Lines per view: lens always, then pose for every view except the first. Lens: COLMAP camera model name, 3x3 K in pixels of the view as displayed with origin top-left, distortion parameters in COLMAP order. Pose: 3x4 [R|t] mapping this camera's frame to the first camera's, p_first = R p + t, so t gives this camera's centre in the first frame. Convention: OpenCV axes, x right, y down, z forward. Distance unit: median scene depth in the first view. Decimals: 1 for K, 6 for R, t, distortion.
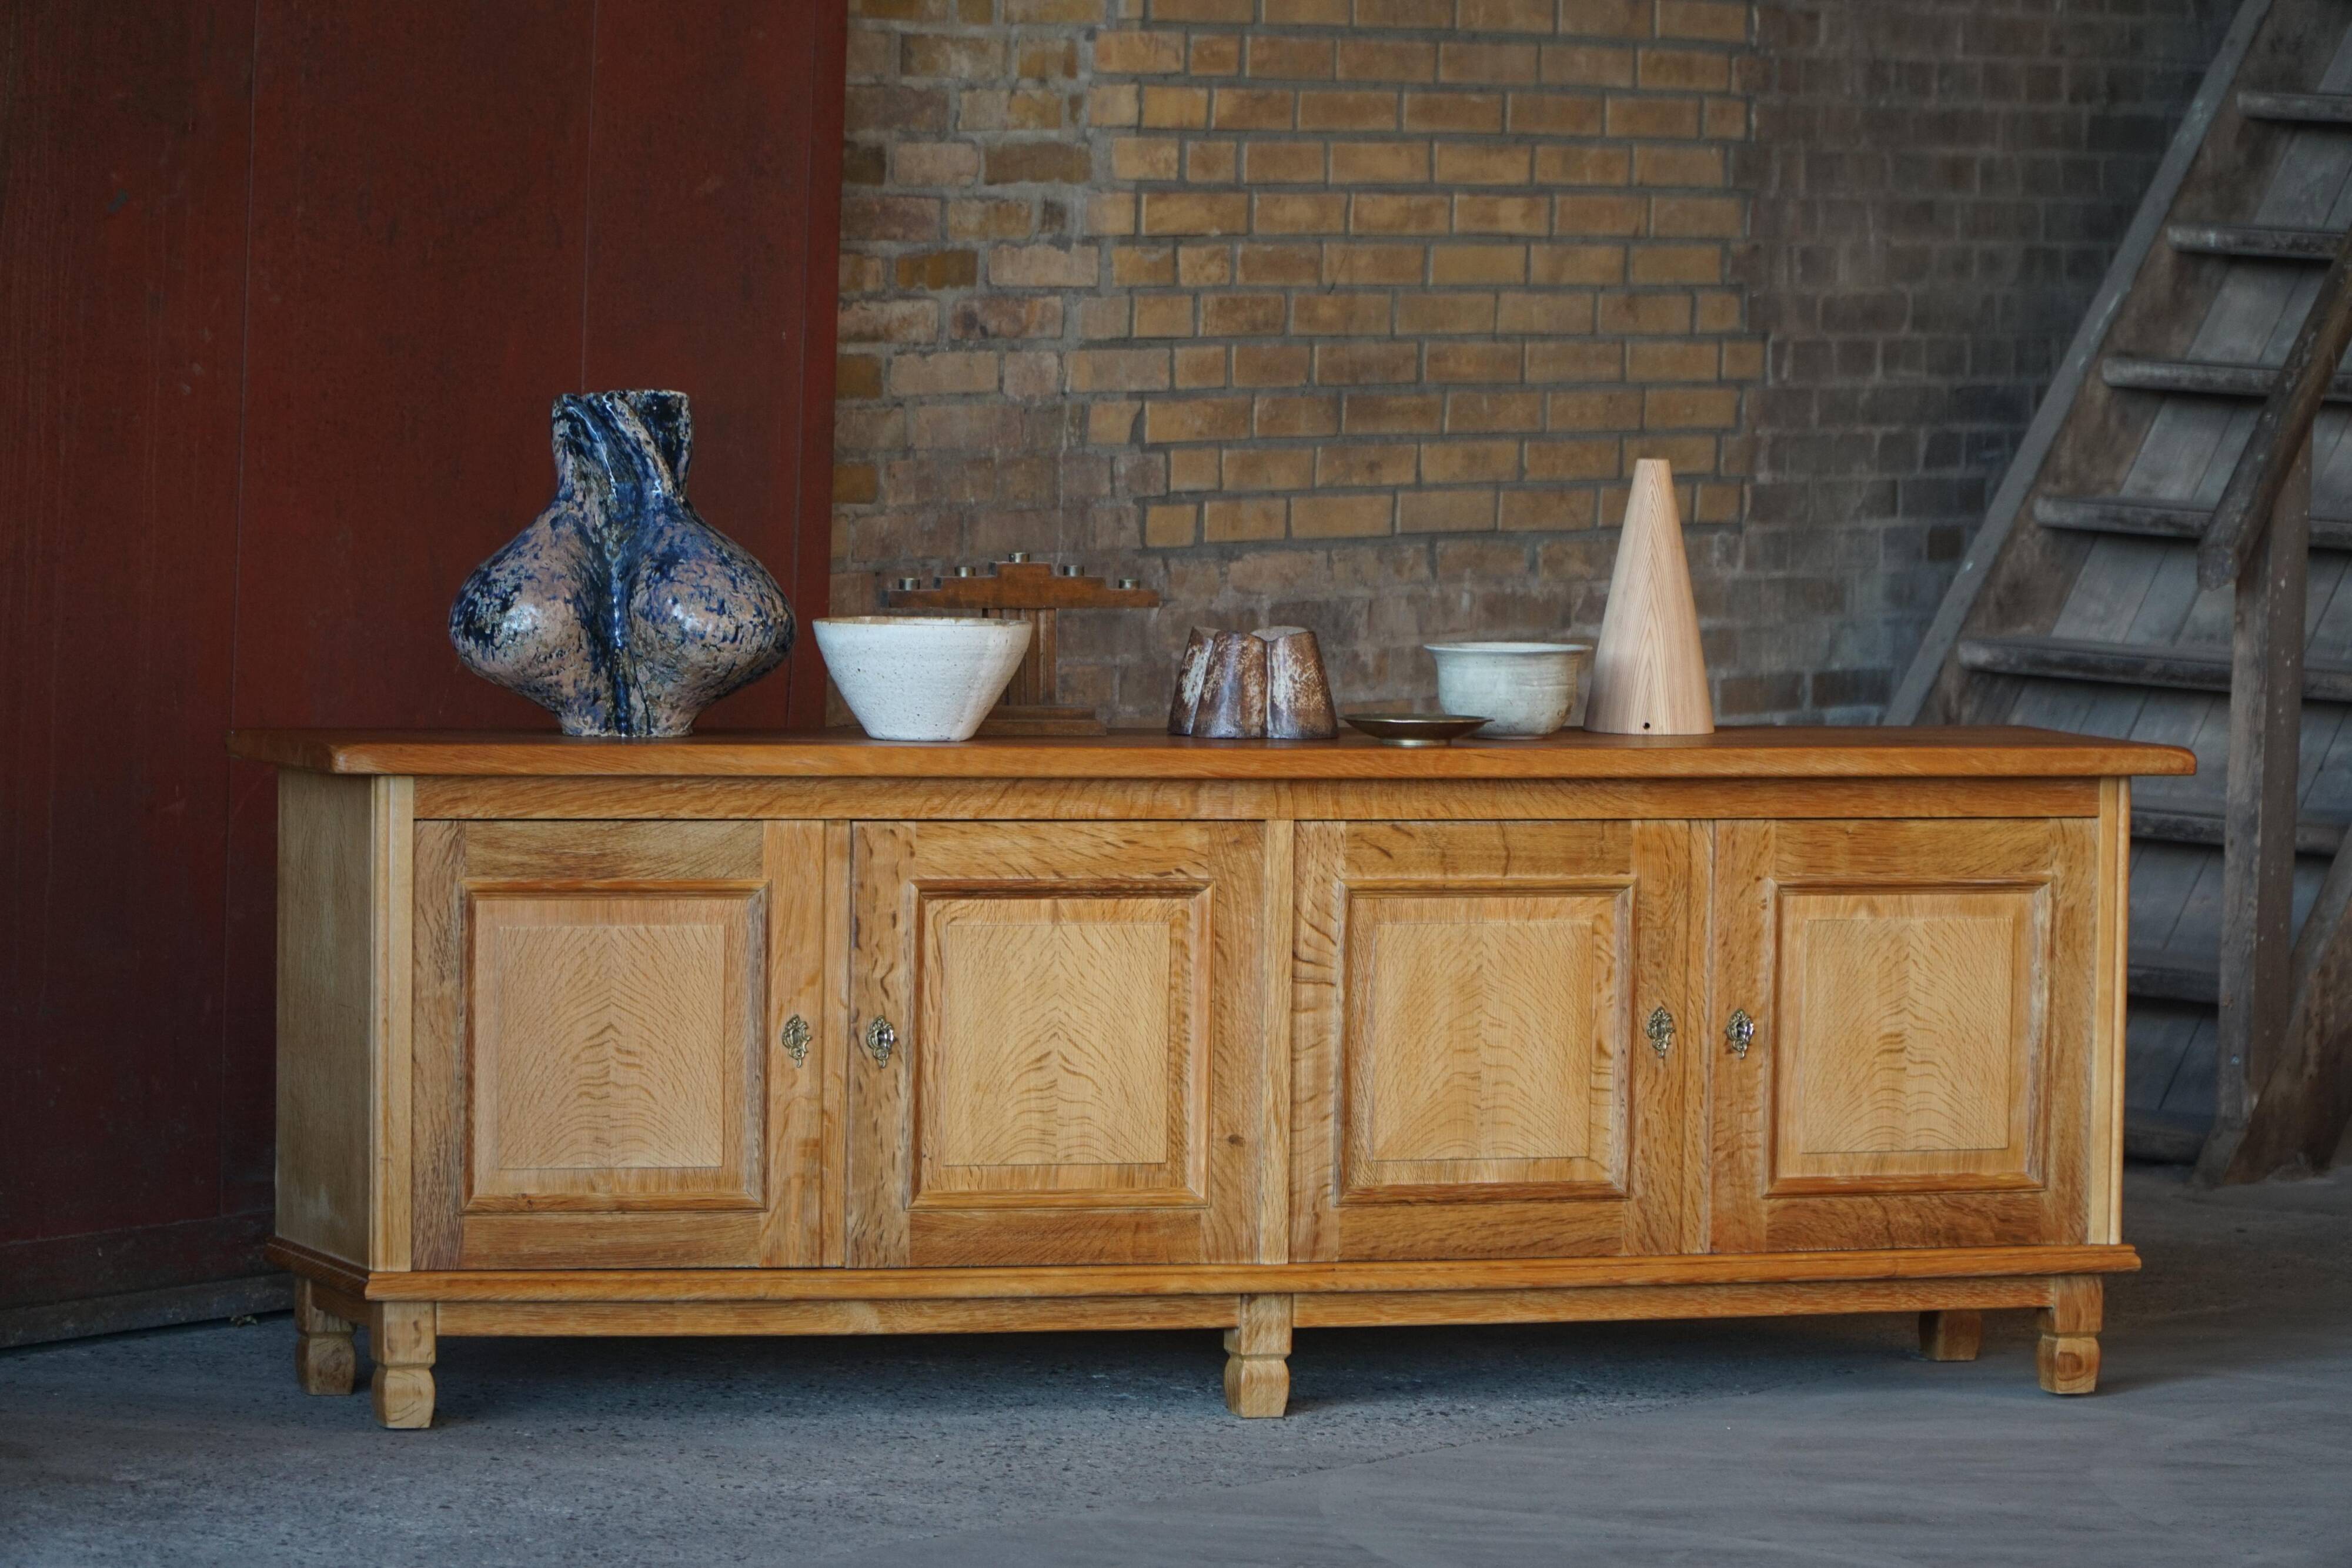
lens RADIAL K [[11053.4, 0, 1340.8], [0, 11053.4, 787.1], [0, 0, 1]] dist [-1.358483, 11.536360]
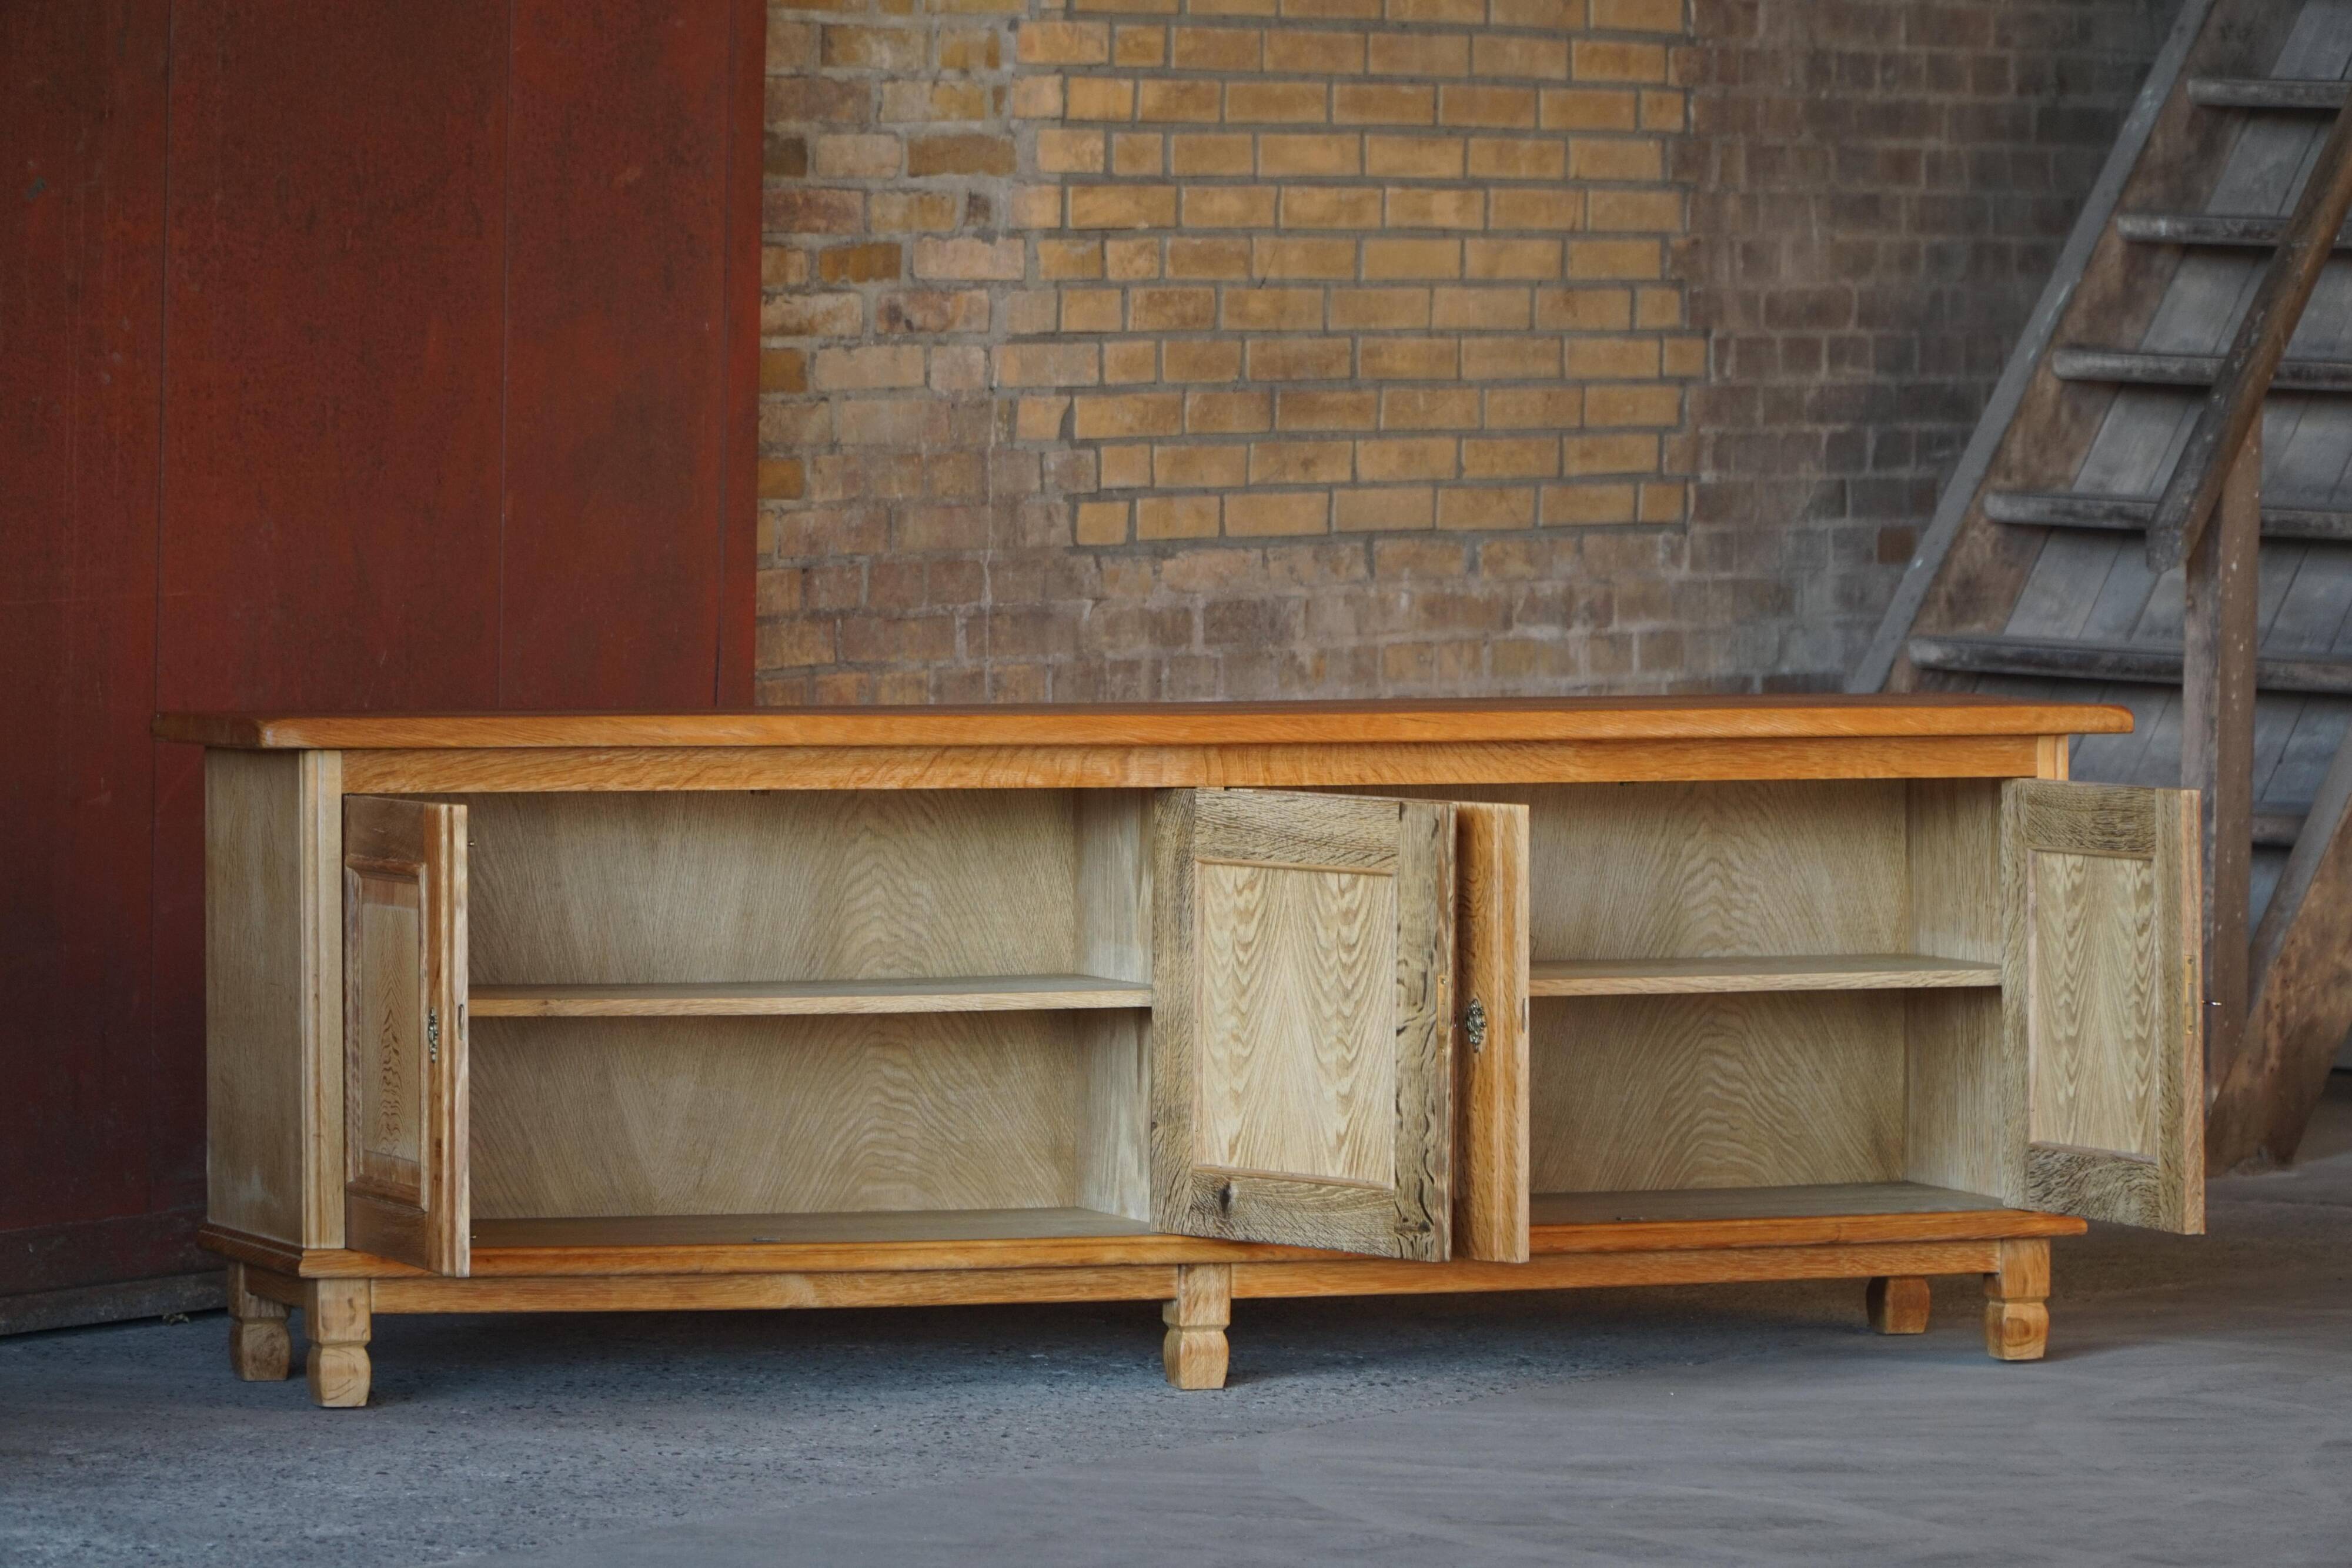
lens RADIAL K [[11860.3, 0, 1342.6], [0, 11860.3, 808.8], [0, 0, 1]] dist [-1.480144, 14.780190]
pose [[0.999877, -0.015538, 0.001897, 0.003820], [0.015562, 0.999788, -0.013505, 0.017120], [-0.001687, 0.013533, 0.999907, -0.059256]]
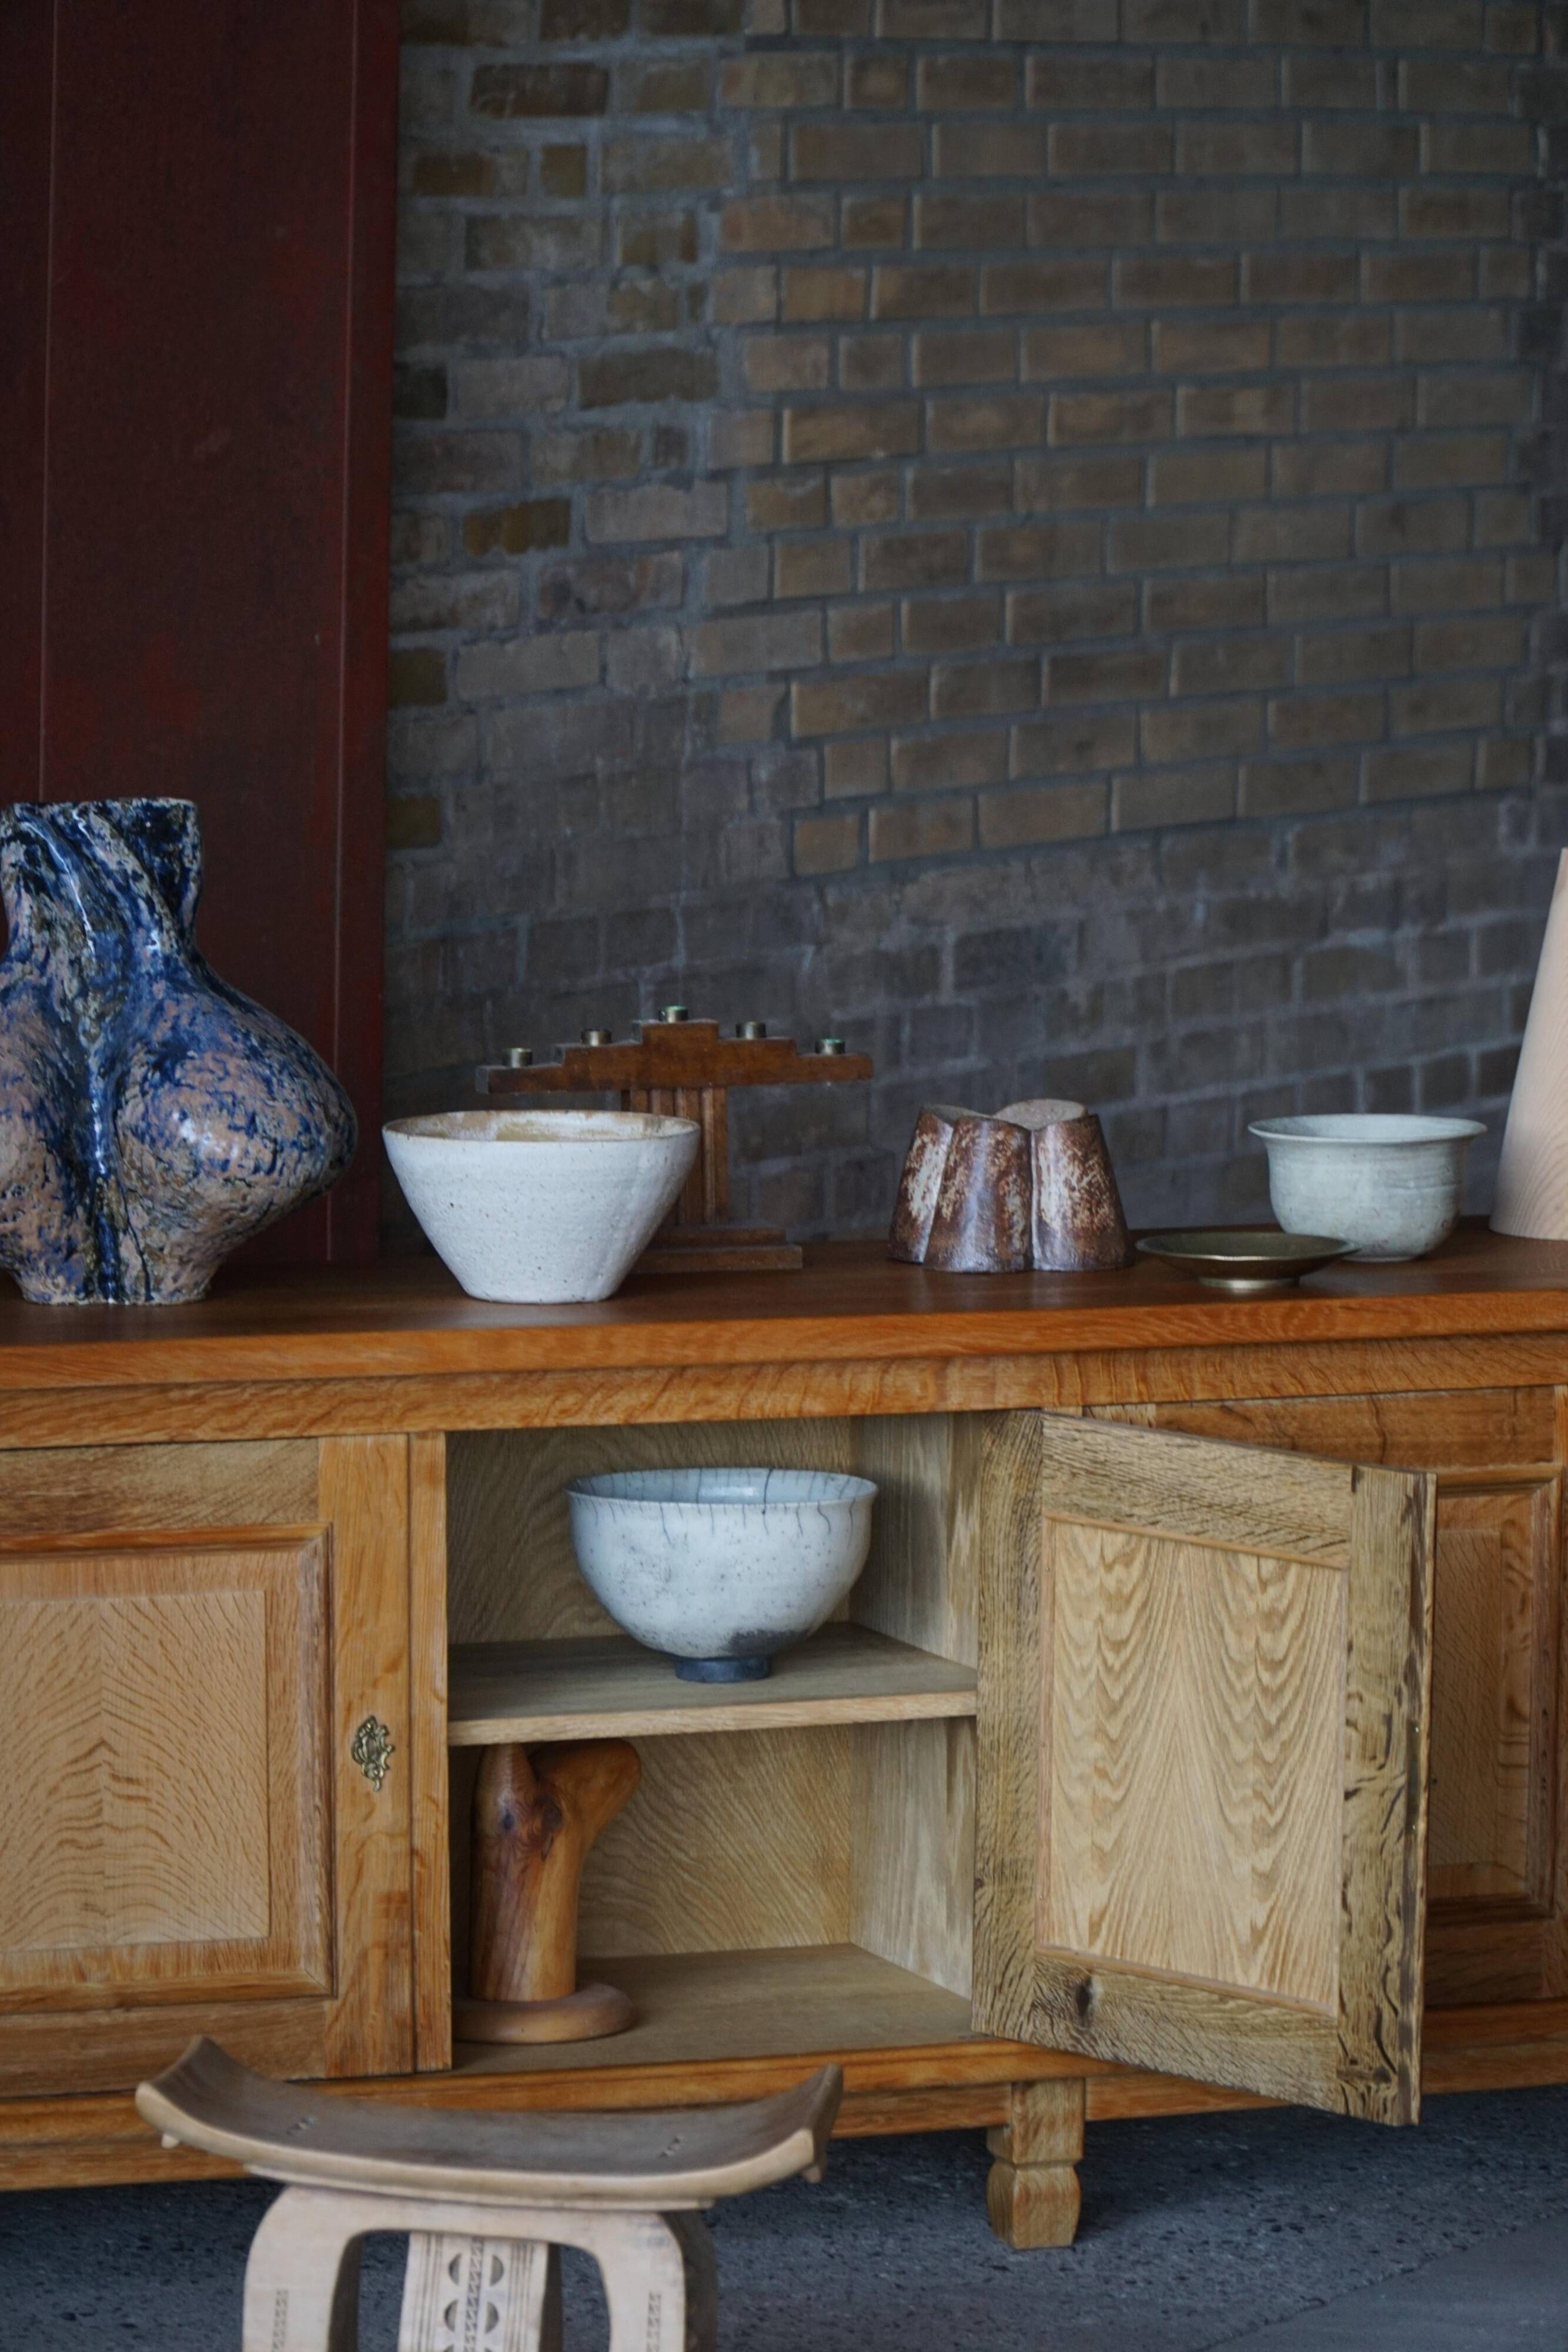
lens RADIAL K [[10270.3, 0, 783.7], [0, 10270.3, 1280.3], [0, 0, 1]] dist [-1.151358, 2.488619]
pose [[0.999887, -0.014782, 0.002611, -0.021498], [0.014581, 0.997788, 0.064857, -0.041083], [-0.003564, -0.064812, 0.997891, 0.312873]]
